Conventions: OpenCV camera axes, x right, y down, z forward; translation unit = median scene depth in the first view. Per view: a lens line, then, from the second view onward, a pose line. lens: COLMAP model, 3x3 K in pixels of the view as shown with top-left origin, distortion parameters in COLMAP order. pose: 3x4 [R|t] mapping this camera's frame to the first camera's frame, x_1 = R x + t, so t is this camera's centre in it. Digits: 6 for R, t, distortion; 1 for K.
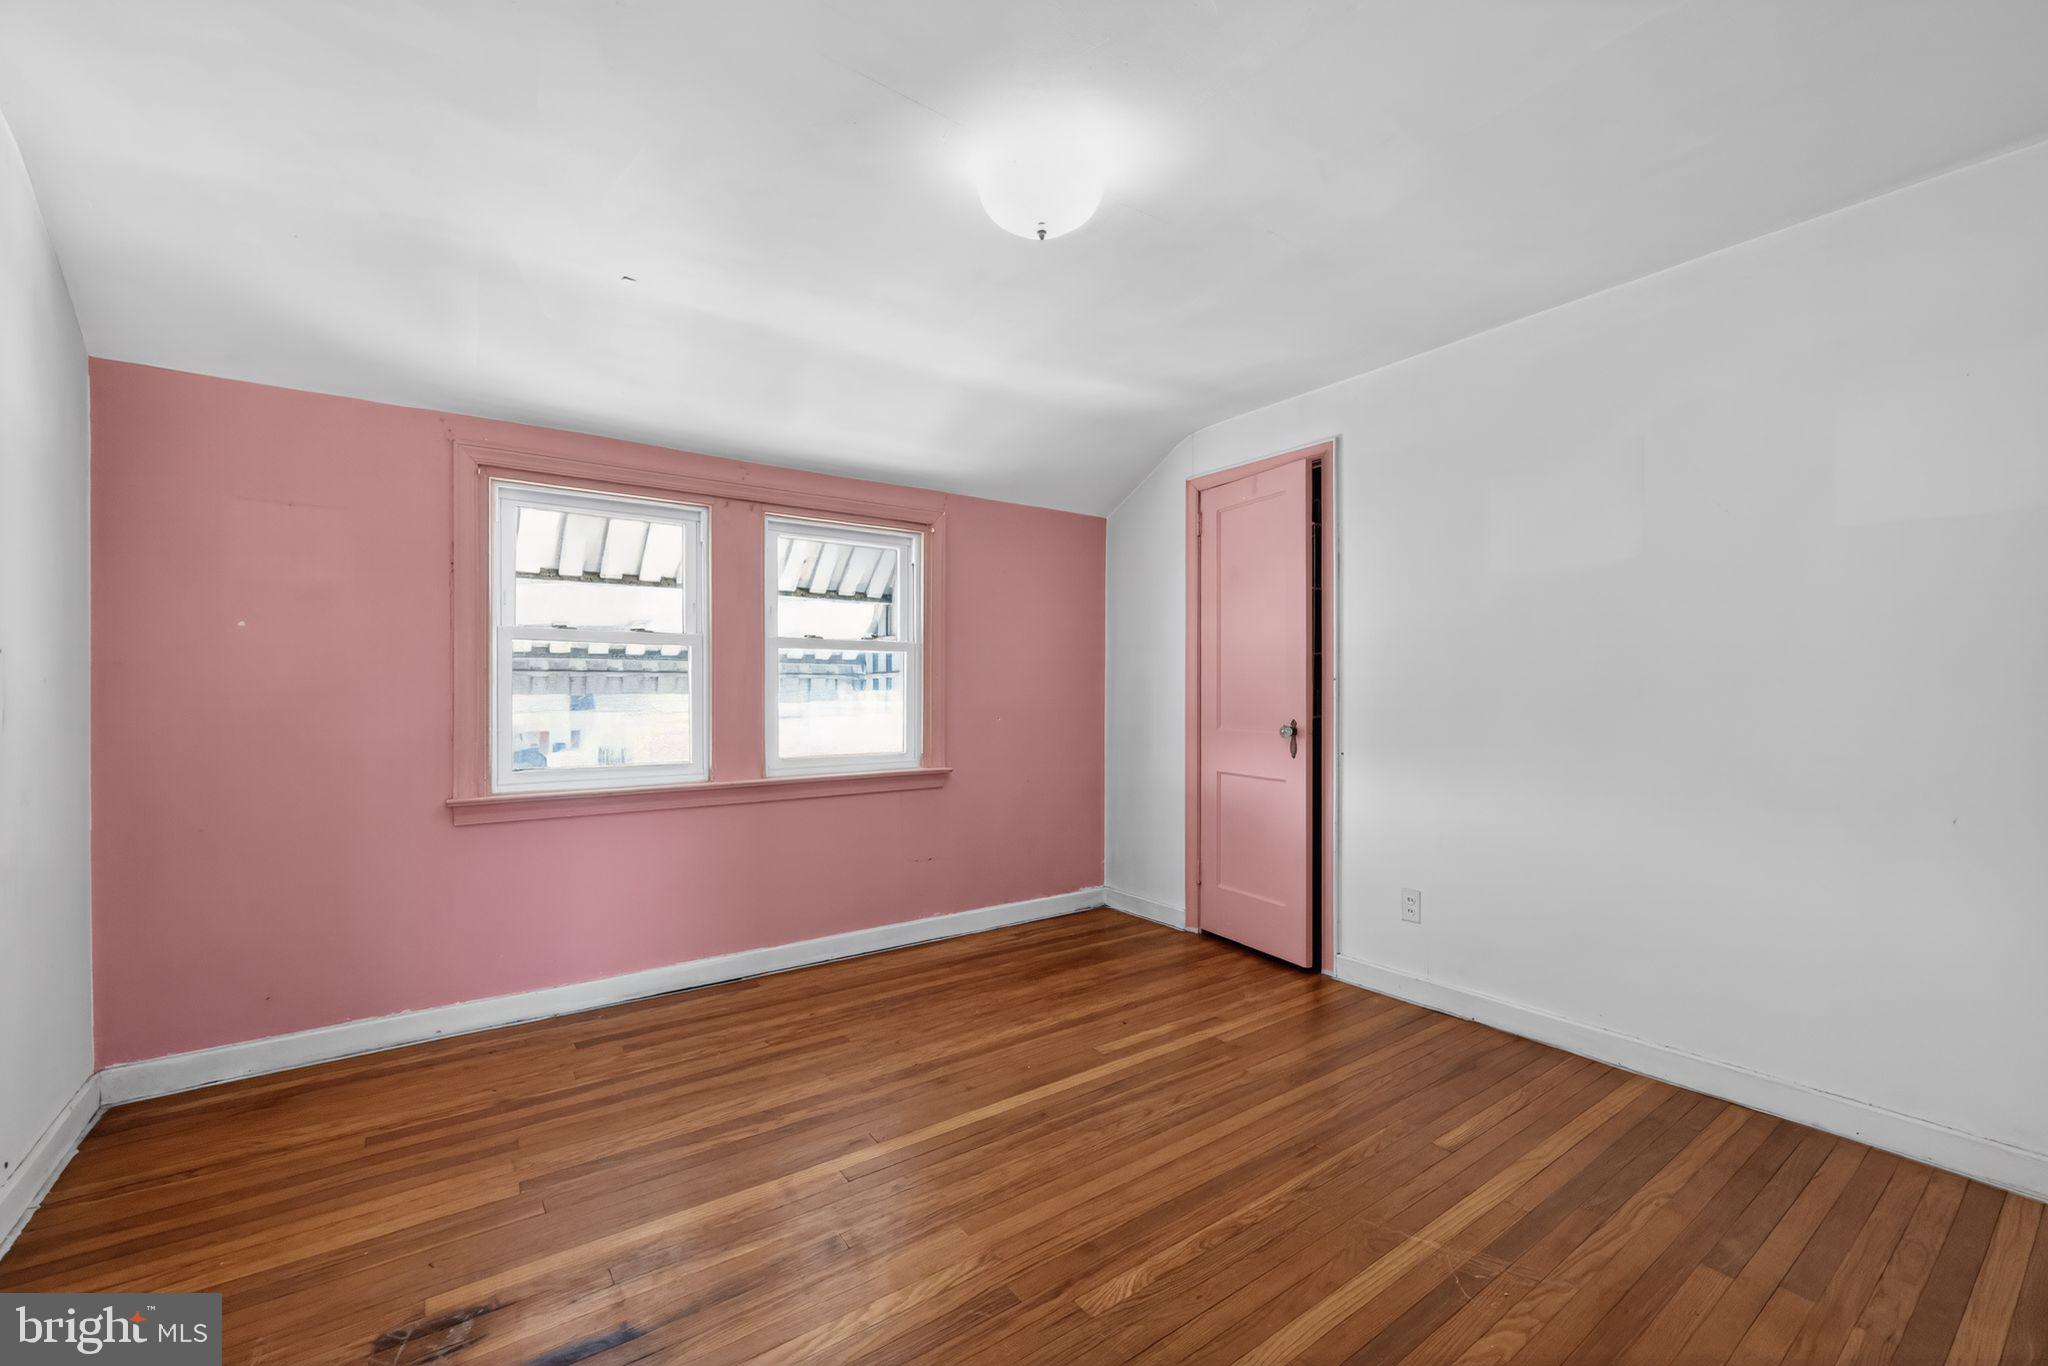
lens RADIAL K [[825.4, 0, 1016.2], [0, 825.4, 689.0], [0, 0, 1]] dist [0.001177, -0.000010]
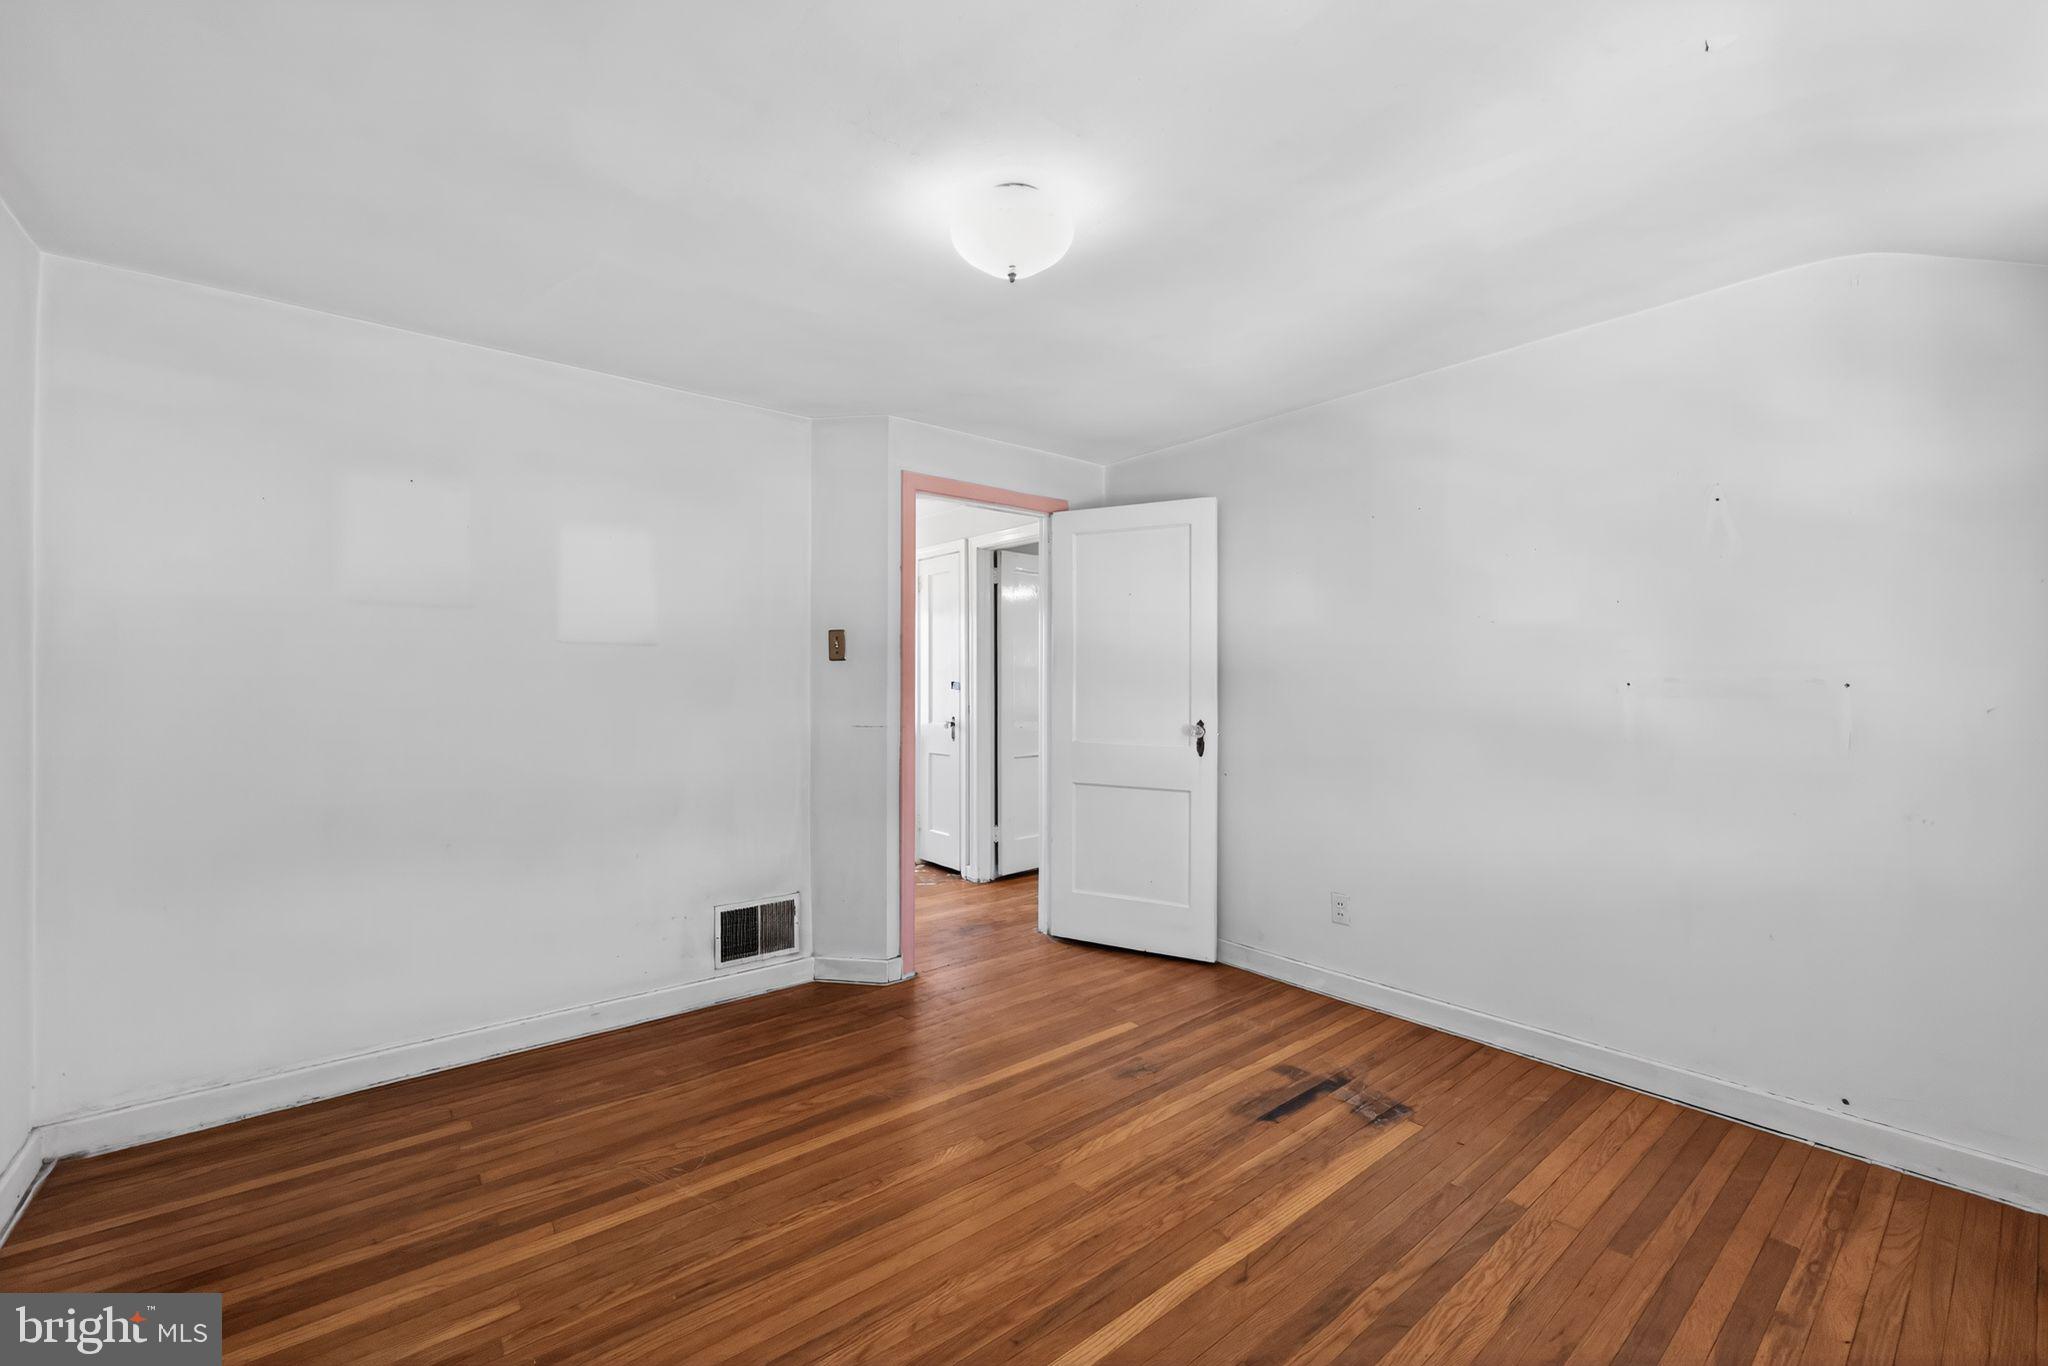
lens RADIAL K [[827.5, 0, 1030.7], [0, 827.5, 679.8], [0, 0, 1]] dist [0.004097, 0.000214]
pose [[-0.997460, 0.001181, -0.071221, 0.081586], [0.001514, 0.999988, -0.004634, -0.051524], [0.071215, -0.004730, -0.997450, 2.016780]]
